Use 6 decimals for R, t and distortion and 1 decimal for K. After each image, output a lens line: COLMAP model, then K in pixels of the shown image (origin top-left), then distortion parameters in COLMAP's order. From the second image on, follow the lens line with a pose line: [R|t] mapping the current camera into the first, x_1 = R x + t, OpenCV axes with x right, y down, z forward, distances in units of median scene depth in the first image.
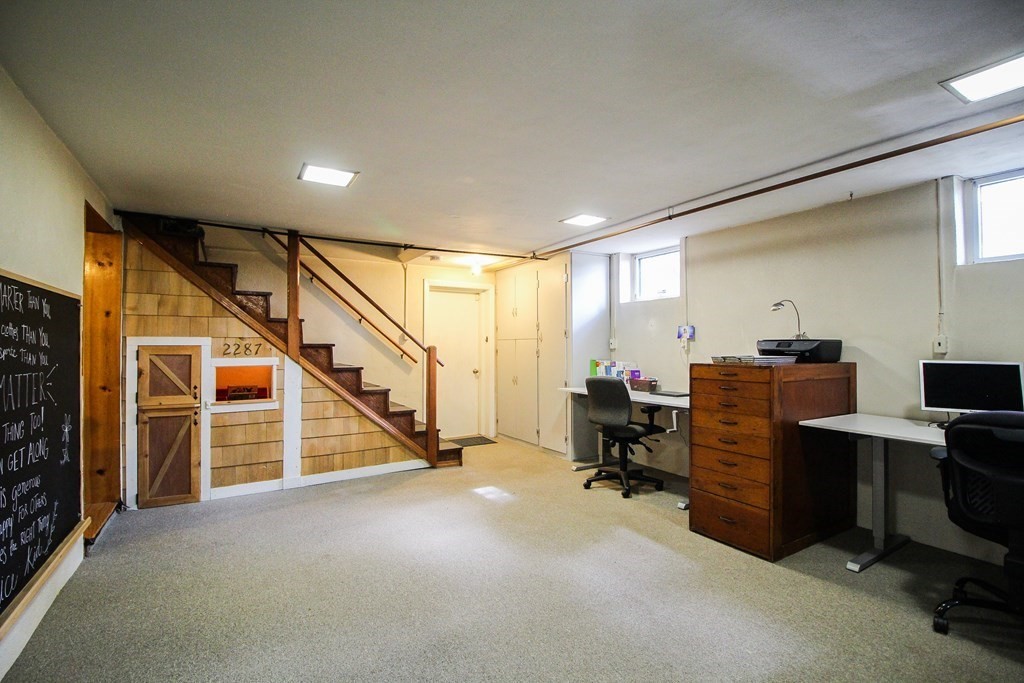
lens RADIAL K [[475.2, 0, 519.1], [0, 475.2, 338.8], [0, 0, 1]] dist [0.002117, -0.013688]
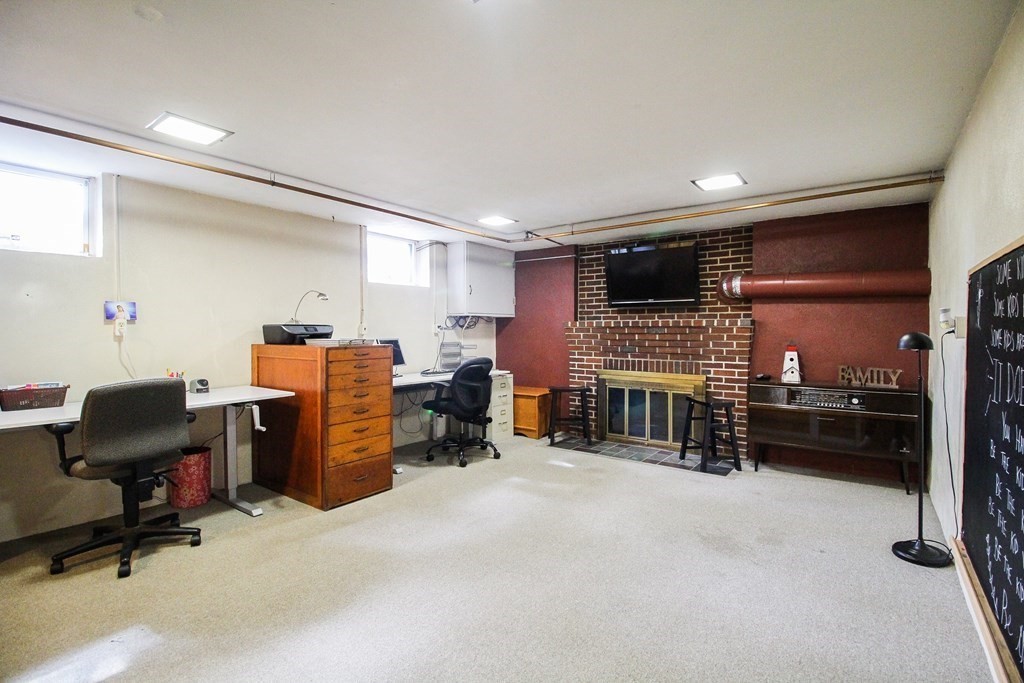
lens RADIAL K [[475.2, 0, 519.1], [0, 475.2, 338.8], [0, 0, 1]] dist [0.002117, -0.013688]
pose [[-0.371499, -0.018099, 0.928257, -0.774093], [-0.015351, 0.999793, 0.013350, 0.014201], [-0.928306, -0.009290, -0.371700, 1.047893]]
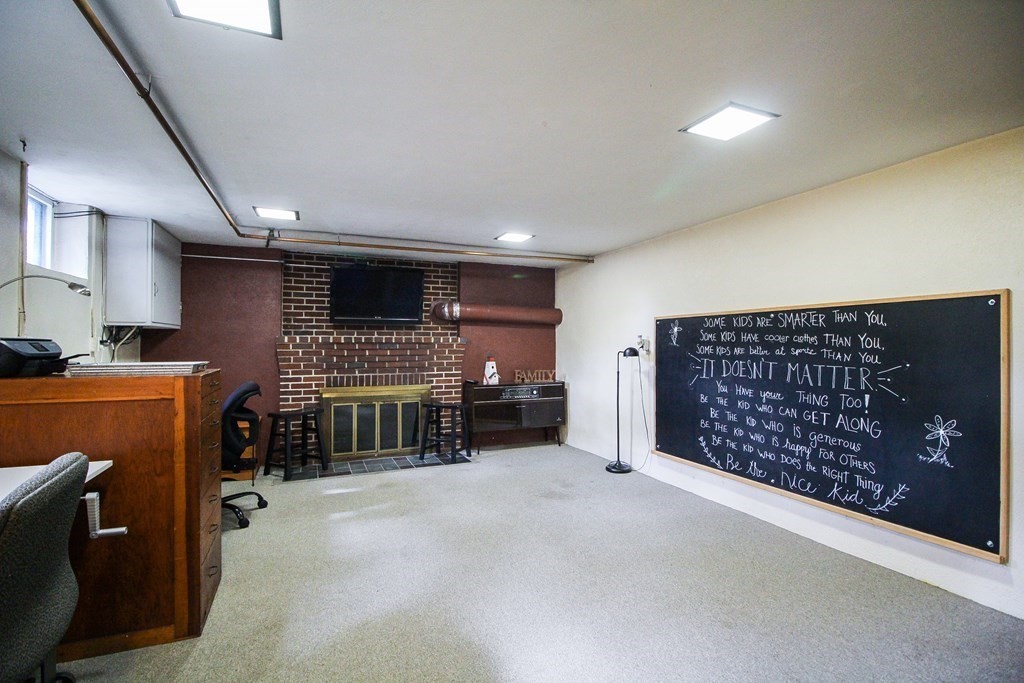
lens RADIAL K [[475.2, 0, 519.1], [0, 475.2, 338.8], [0, 0, 1]] dist [0.002117, -0.013688]
pose [[-0.989769, 0.001867, 0.142670, -0.168181], [-0.002258, 0.999584, -0.028745, 0.021377], [-0.142665, -0.028773, -0.989353, 1.657215]]
